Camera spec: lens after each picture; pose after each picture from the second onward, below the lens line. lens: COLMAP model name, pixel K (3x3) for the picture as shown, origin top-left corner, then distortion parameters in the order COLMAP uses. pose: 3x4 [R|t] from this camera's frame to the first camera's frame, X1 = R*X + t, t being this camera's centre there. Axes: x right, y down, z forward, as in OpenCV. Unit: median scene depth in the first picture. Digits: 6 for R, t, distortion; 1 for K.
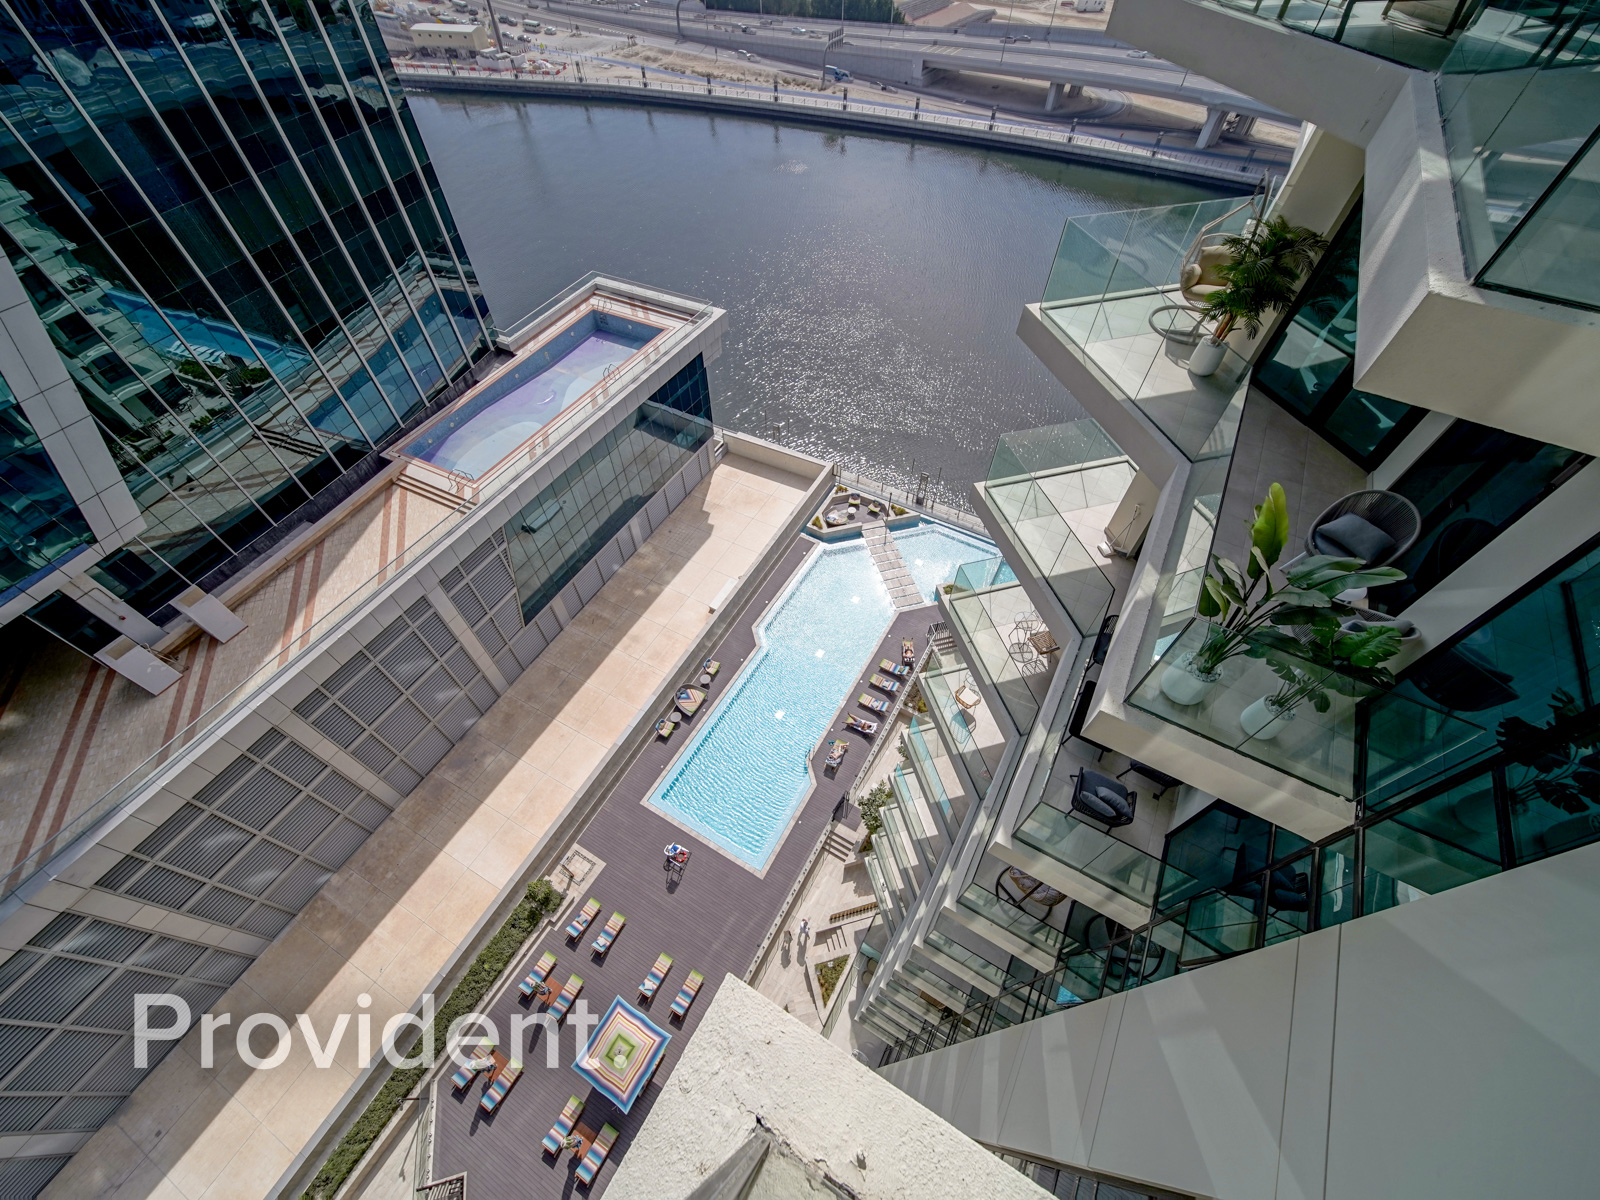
lens RADIAL K [[631.6, 0, 806.5], [0, 631.6, 587.6], [0, 0, 1]] dist [-0.000809, -0.000543]
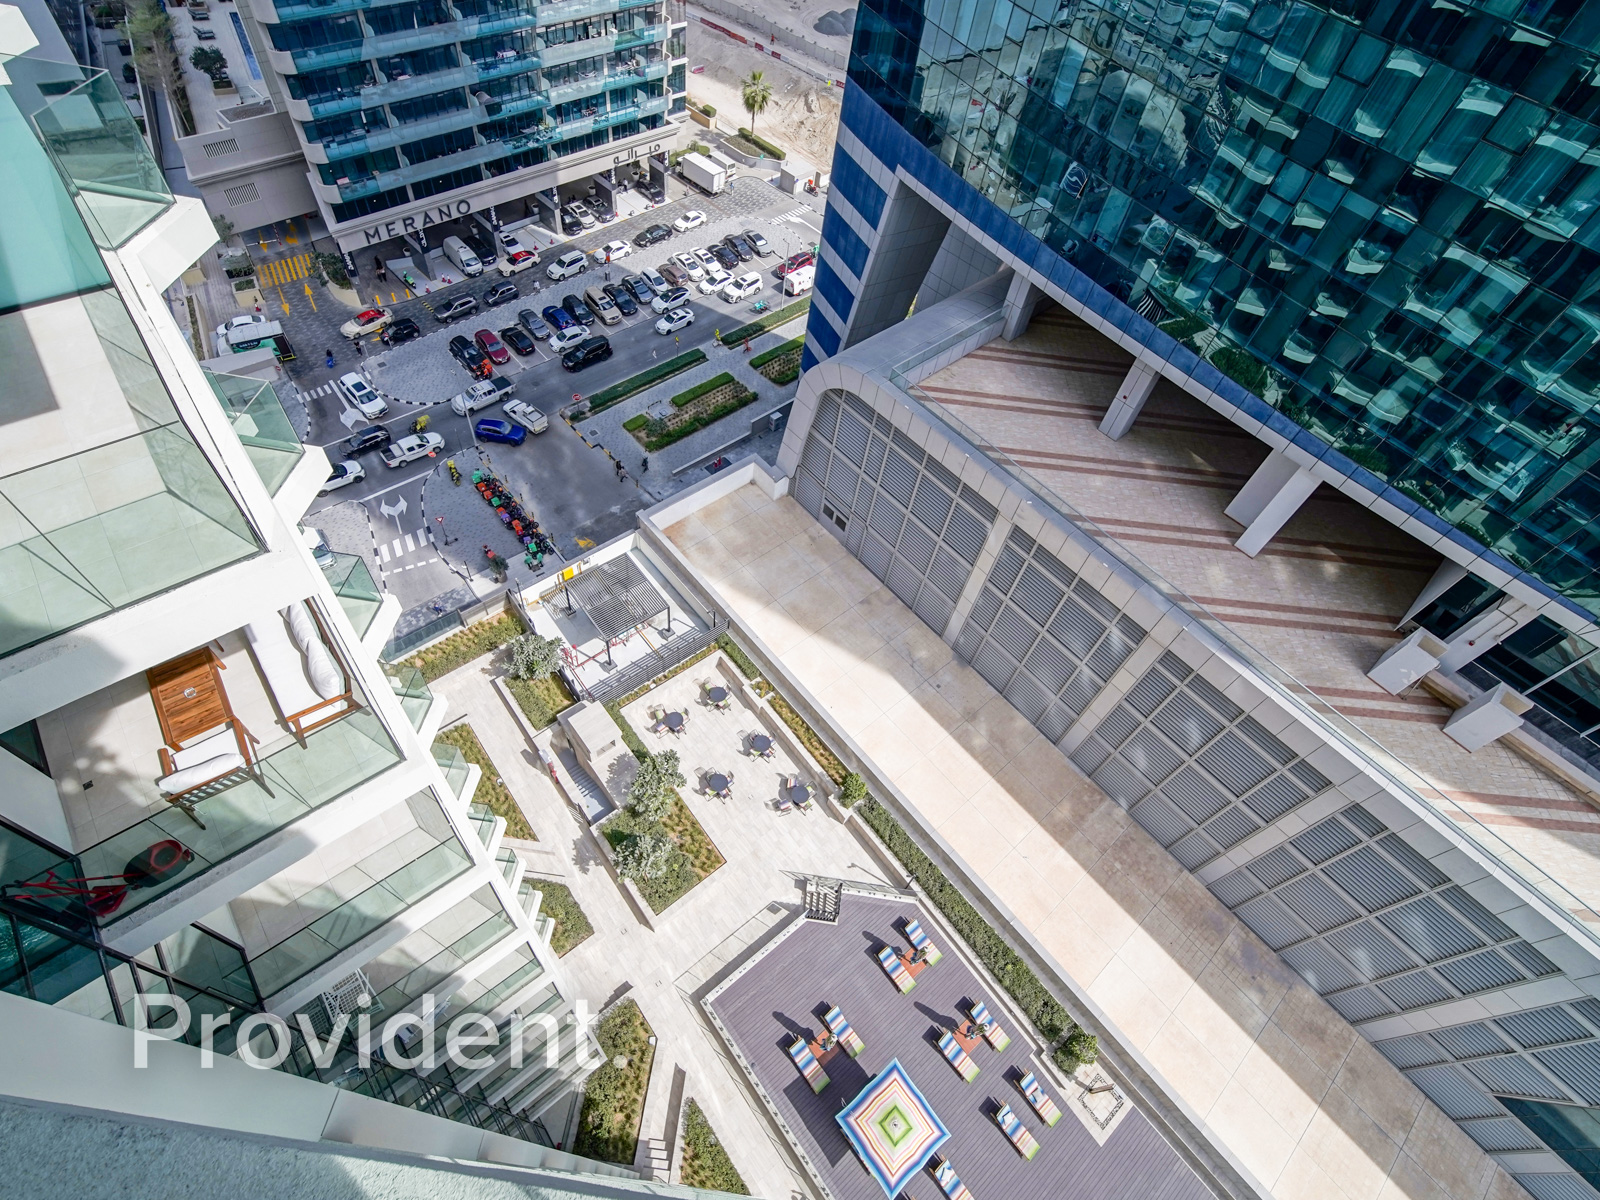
lens RADIAL K [[785.2, 0, 790.5], [0, 785.2, 599.2], [0, 0, 1]] dist [-0.001387, -0.000395]
pose [[-0.375366, 0.713274, -0.591896, -0.106928], [-0.788267, 0.090267, 0.608676, 0.123545], [0.487582, 0.695048, 0.528367, -0.097486]]
